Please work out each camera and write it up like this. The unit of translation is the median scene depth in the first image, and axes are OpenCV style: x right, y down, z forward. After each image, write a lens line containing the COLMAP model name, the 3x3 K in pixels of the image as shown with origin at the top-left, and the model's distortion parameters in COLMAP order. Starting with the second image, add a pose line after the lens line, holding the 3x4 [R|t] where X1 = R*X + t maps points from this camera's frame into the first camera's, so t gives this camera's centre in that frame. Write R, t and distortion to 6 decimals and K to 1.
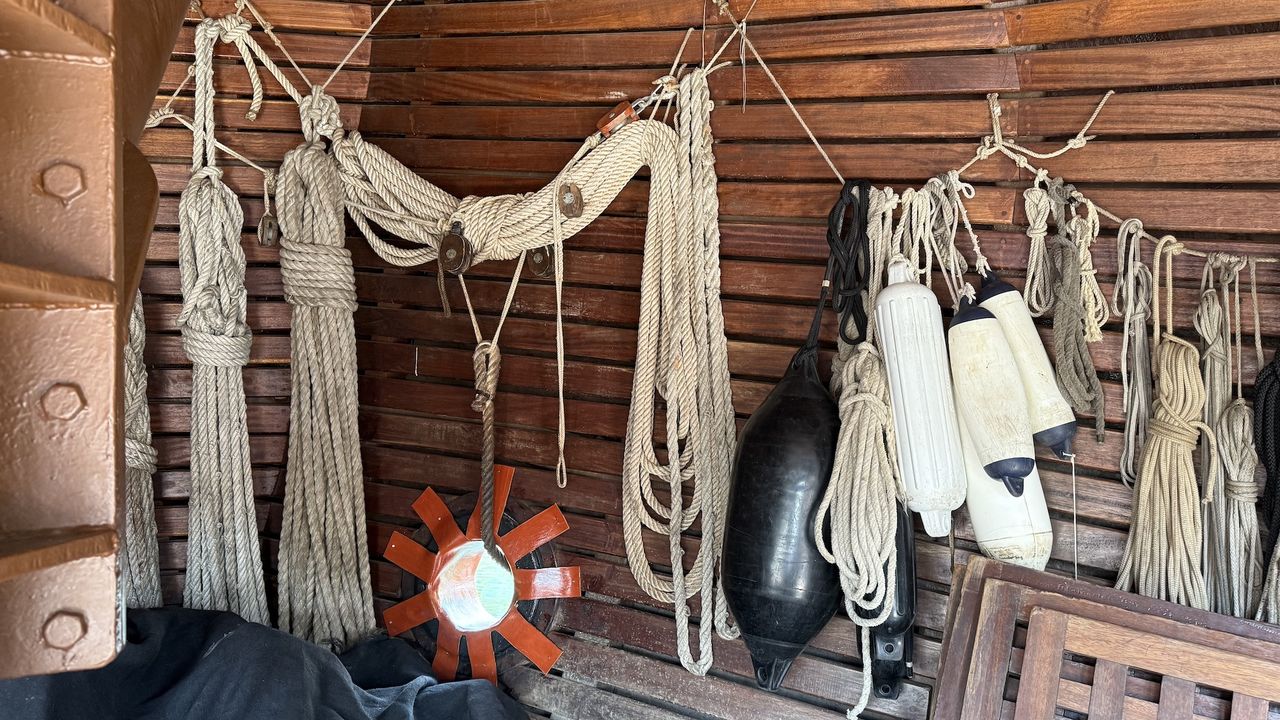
lens RADIAL K [[901.6, 0, 641.3], [0, 901.6, 360.8], [0, 0, 1]] dist [0.039153, -0.012254]
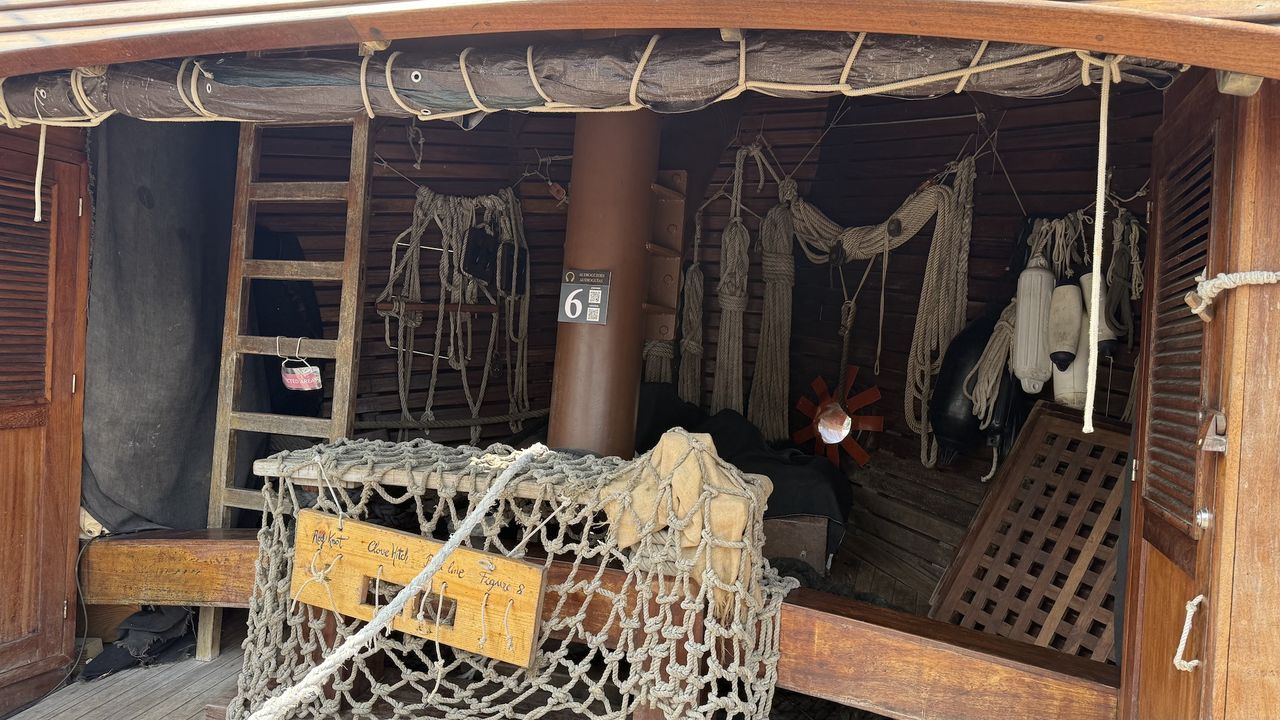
lens RADIAL K [[901.6, 0, 639.4], [0, 901.6, 361.4], [0, 0, 1]] dist [0.039153, -0.012254]
pose [[0.819400, 0.061479, -0.569916, 0.568349], [-0.079168, 0.996841, -0.006292, 0.154943], [0.567729, 0.050275, 0.821679, -0.850066]]
